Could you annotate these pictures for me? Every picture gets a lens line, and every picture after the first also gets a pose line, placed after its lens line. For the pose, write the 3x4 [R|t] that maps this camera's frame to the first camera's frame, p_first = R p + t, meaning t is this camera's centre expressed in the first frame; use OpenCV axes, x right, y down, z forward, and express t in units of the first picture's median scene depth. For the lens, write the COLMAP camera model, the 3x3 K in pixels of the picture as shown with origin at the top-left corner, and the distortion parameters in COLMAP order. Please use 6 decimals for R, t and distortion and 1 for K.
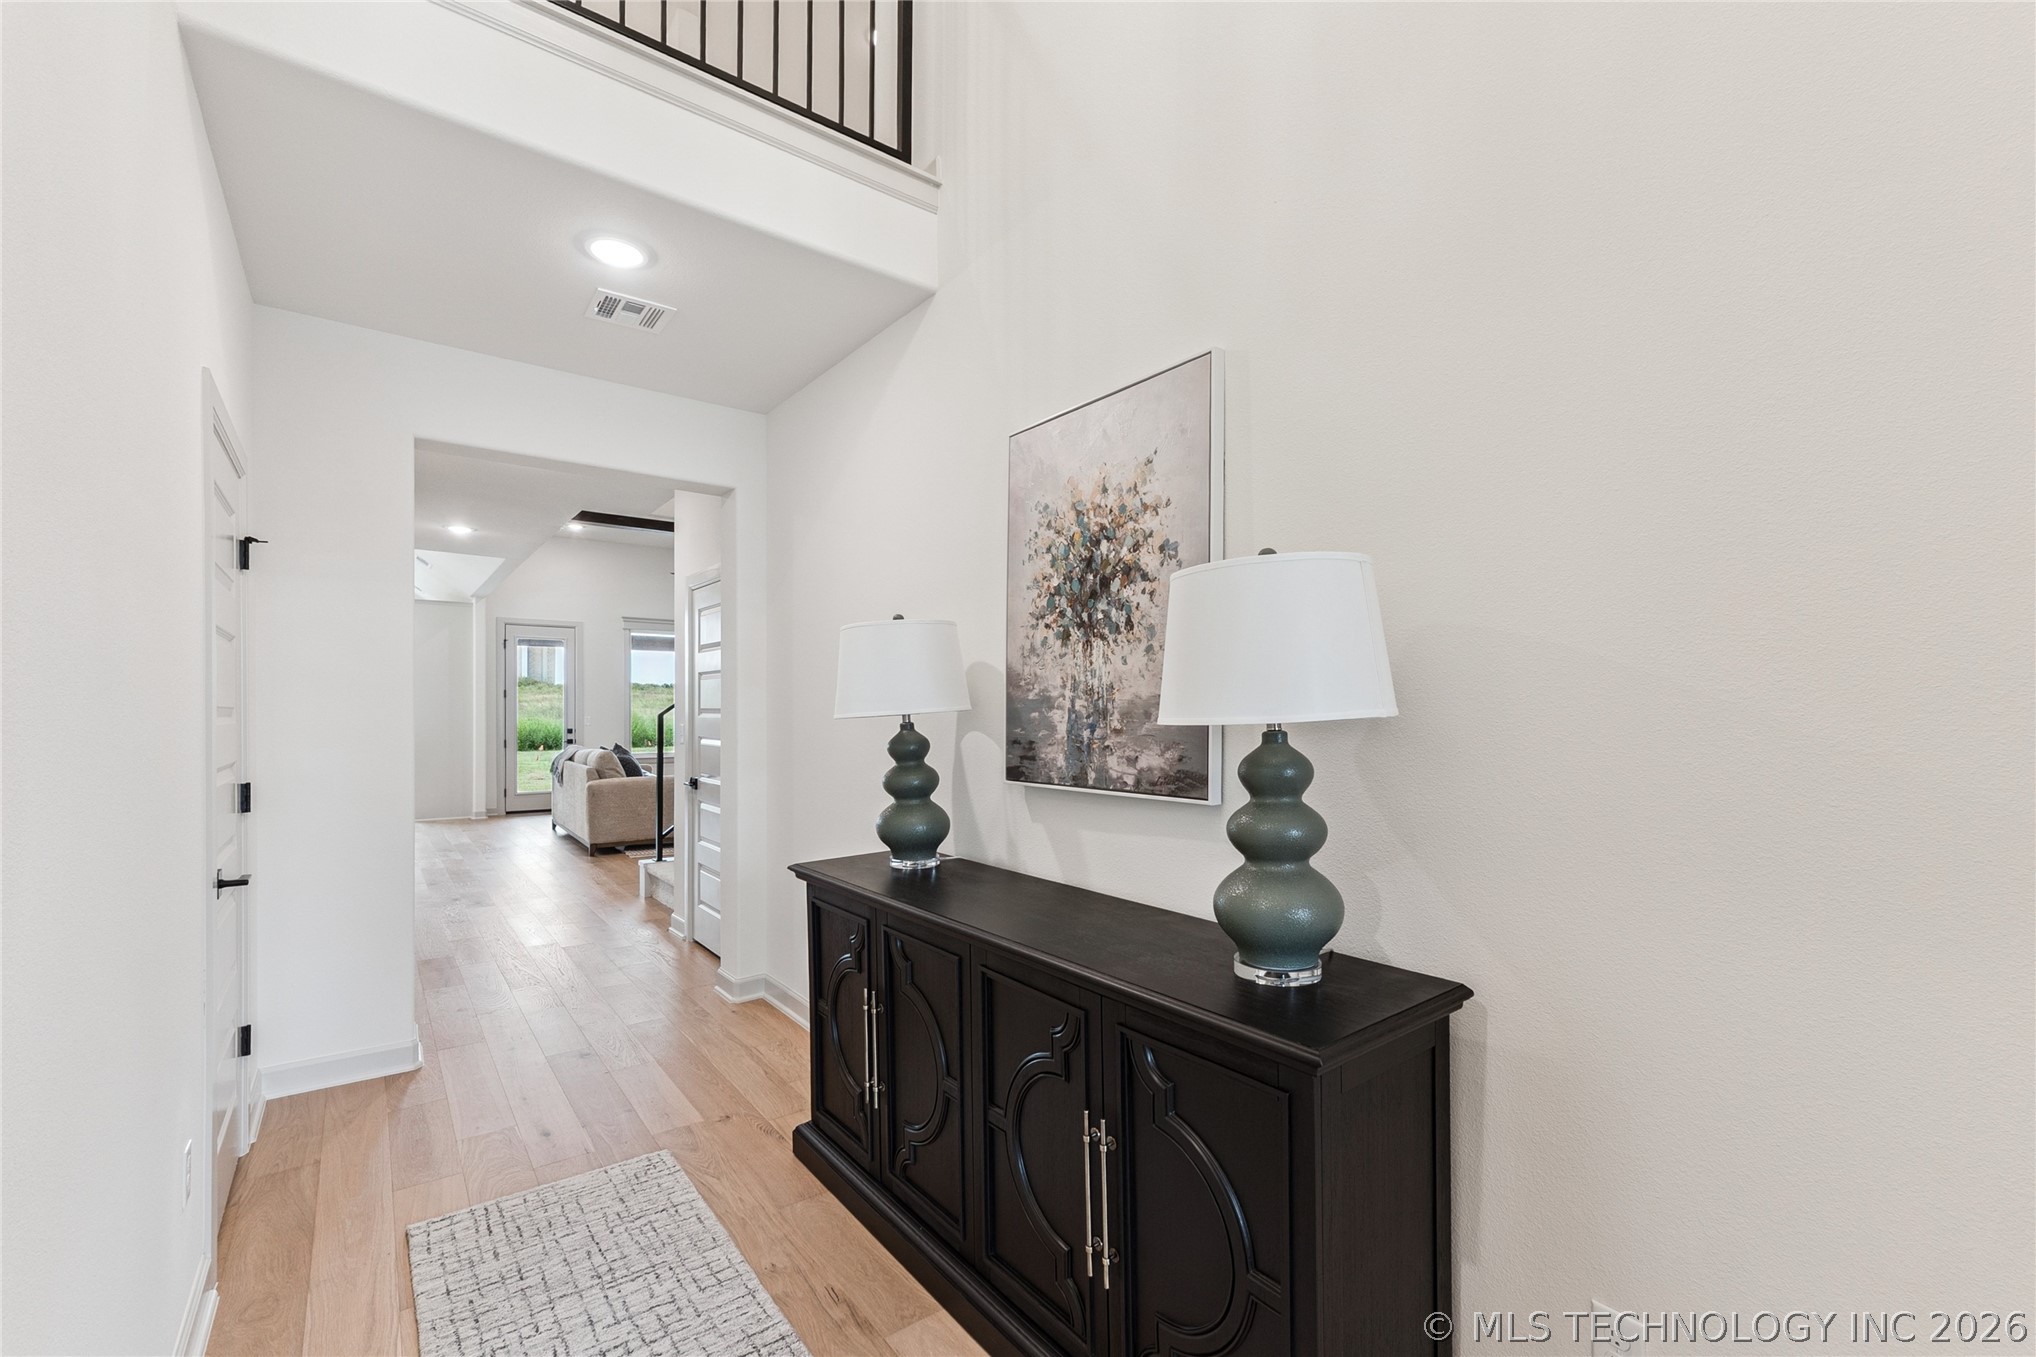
lens RADIAL K [[840.5, 0, 1020.9], [0, 840.5, 714.3], [0, 0, 1]] dist [0.008655, -0.000041]
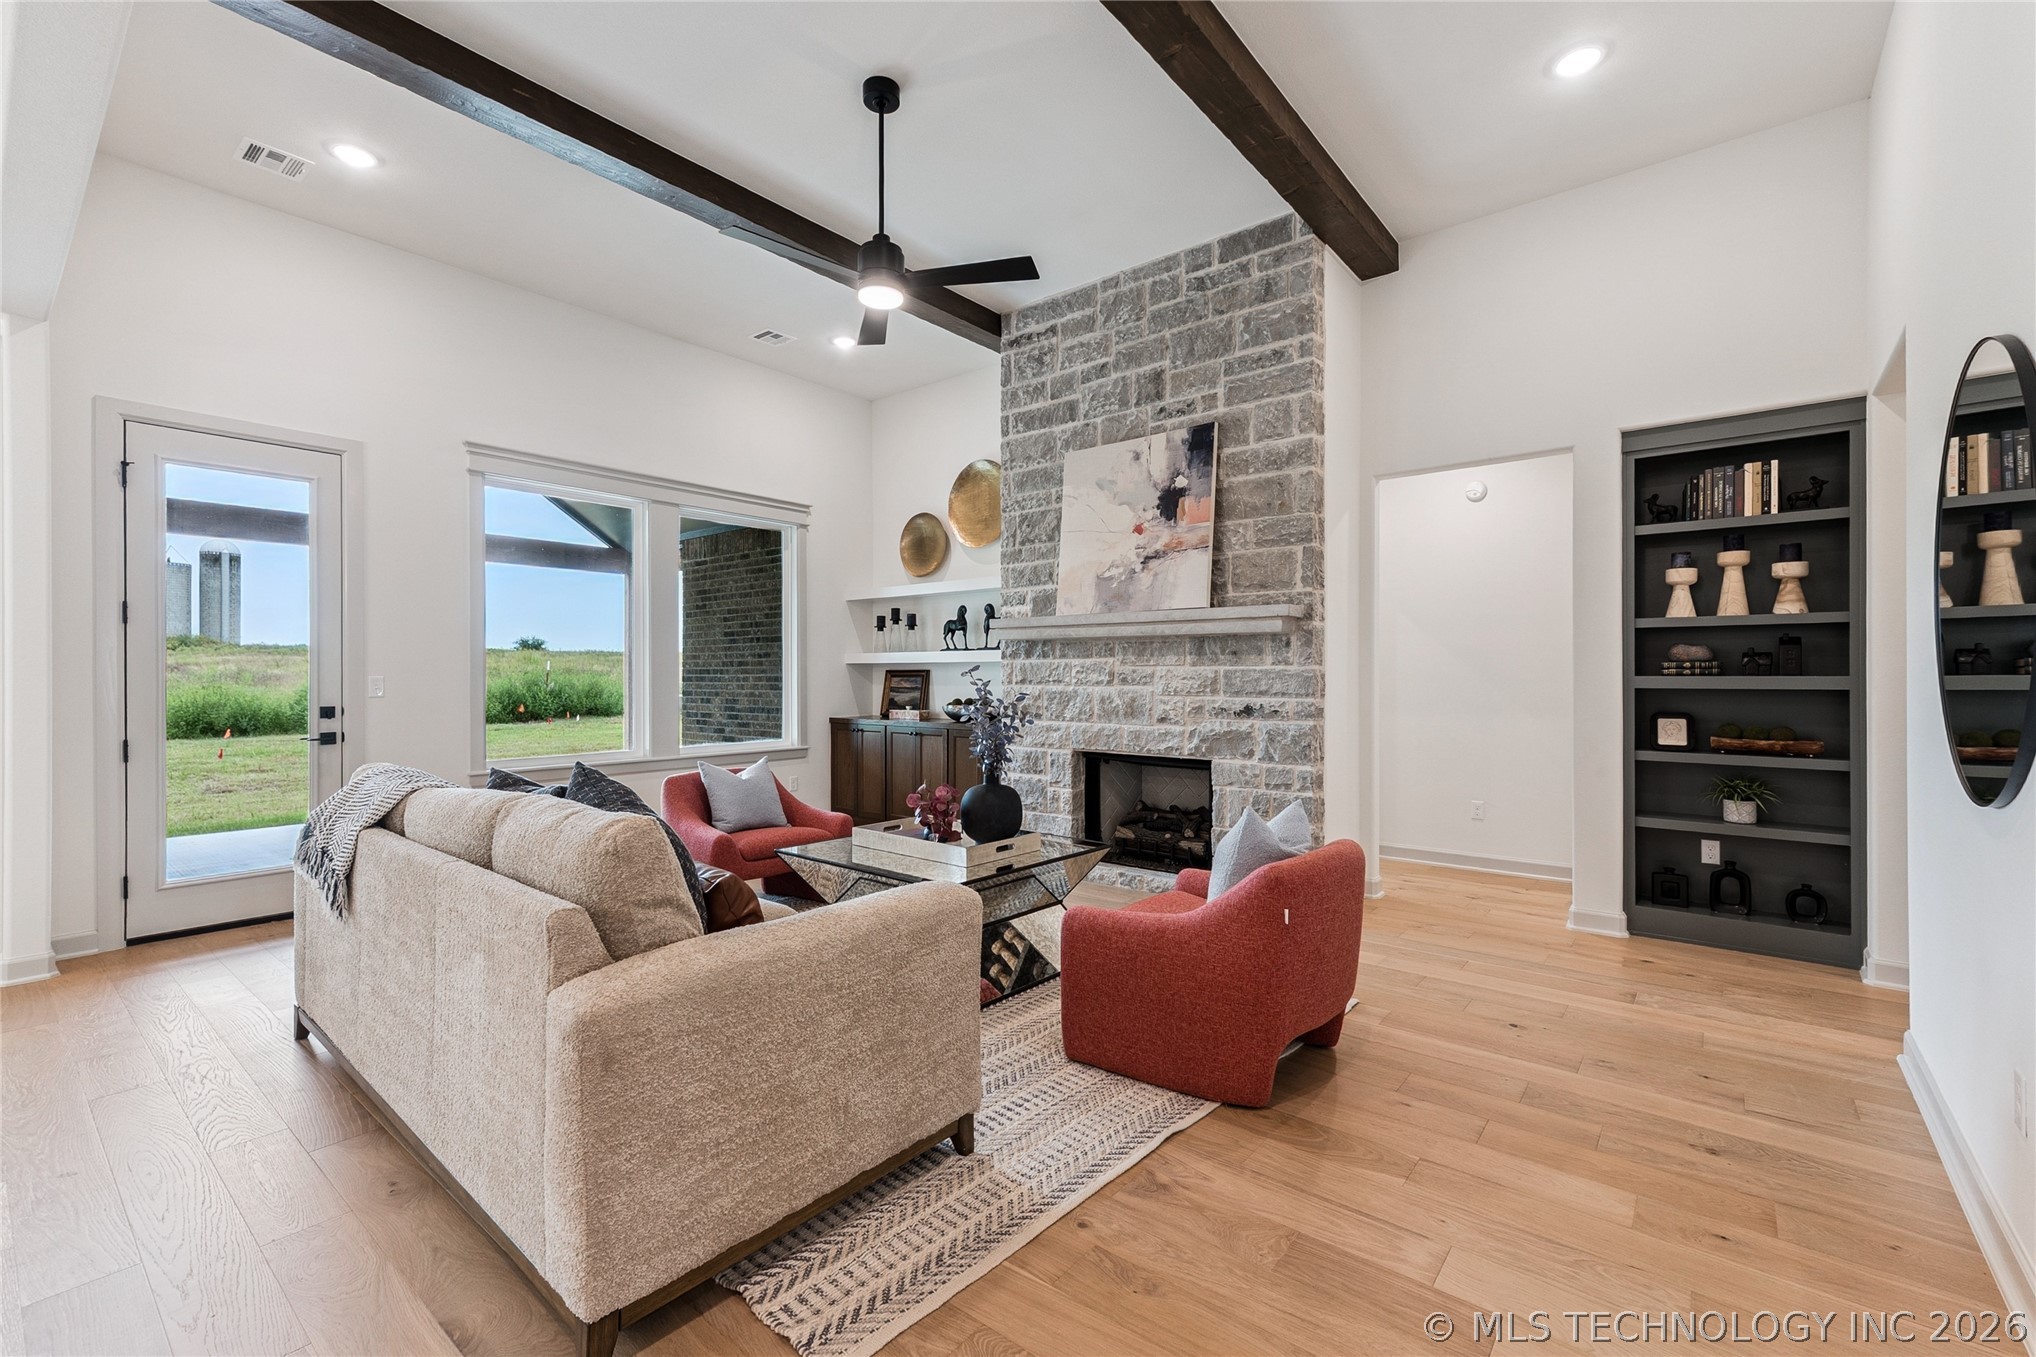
lens RADIAL K [[859.8, 0, 1018.0], [0, 859.8, 678.5], [0, 0, 1]] dist [0.009334, -0.000598]
pose [[0.974319, -0.000692, 0.225172, -1.175841], [0.001254, 0.999996, -0.002356, 0.019410], [-0.225169, 0.002578, 0.974316, 2.008763]]
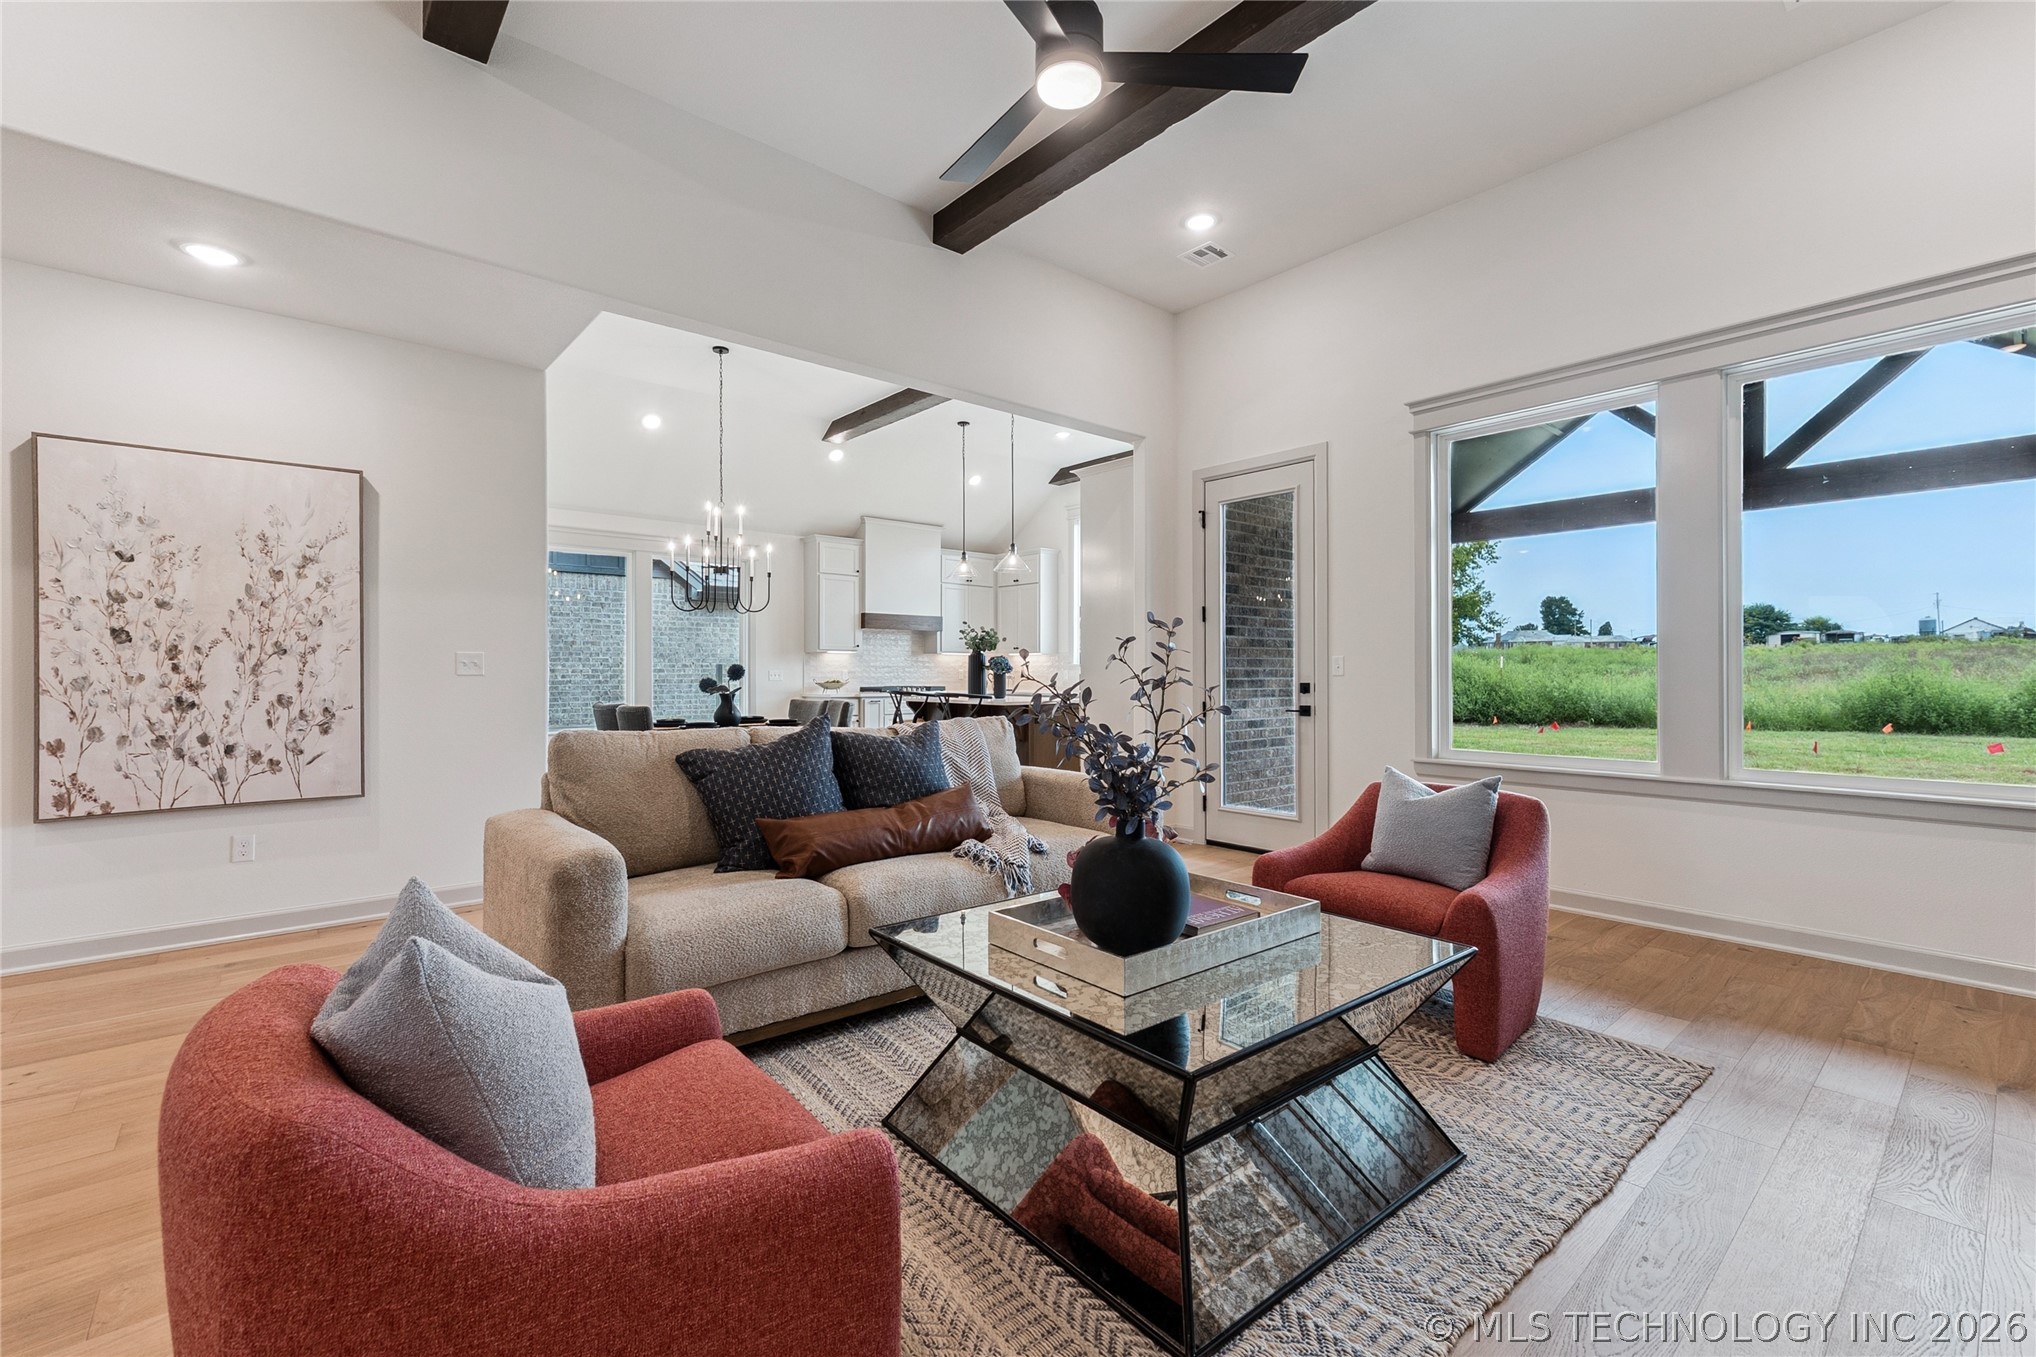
lens RADIAL K [[870.6, 0, 1015.4], [0, 870.6, 669.6], [0, 0, 1]] dist [0.009946, -0.000018]
pose [[0.050669, -0.002691, -0.998712, -0.280630], [-0.002871, 0.999992, -0.002840, 0.044069], [0.998711, 0.003011, 0.050661, 3.105627]]
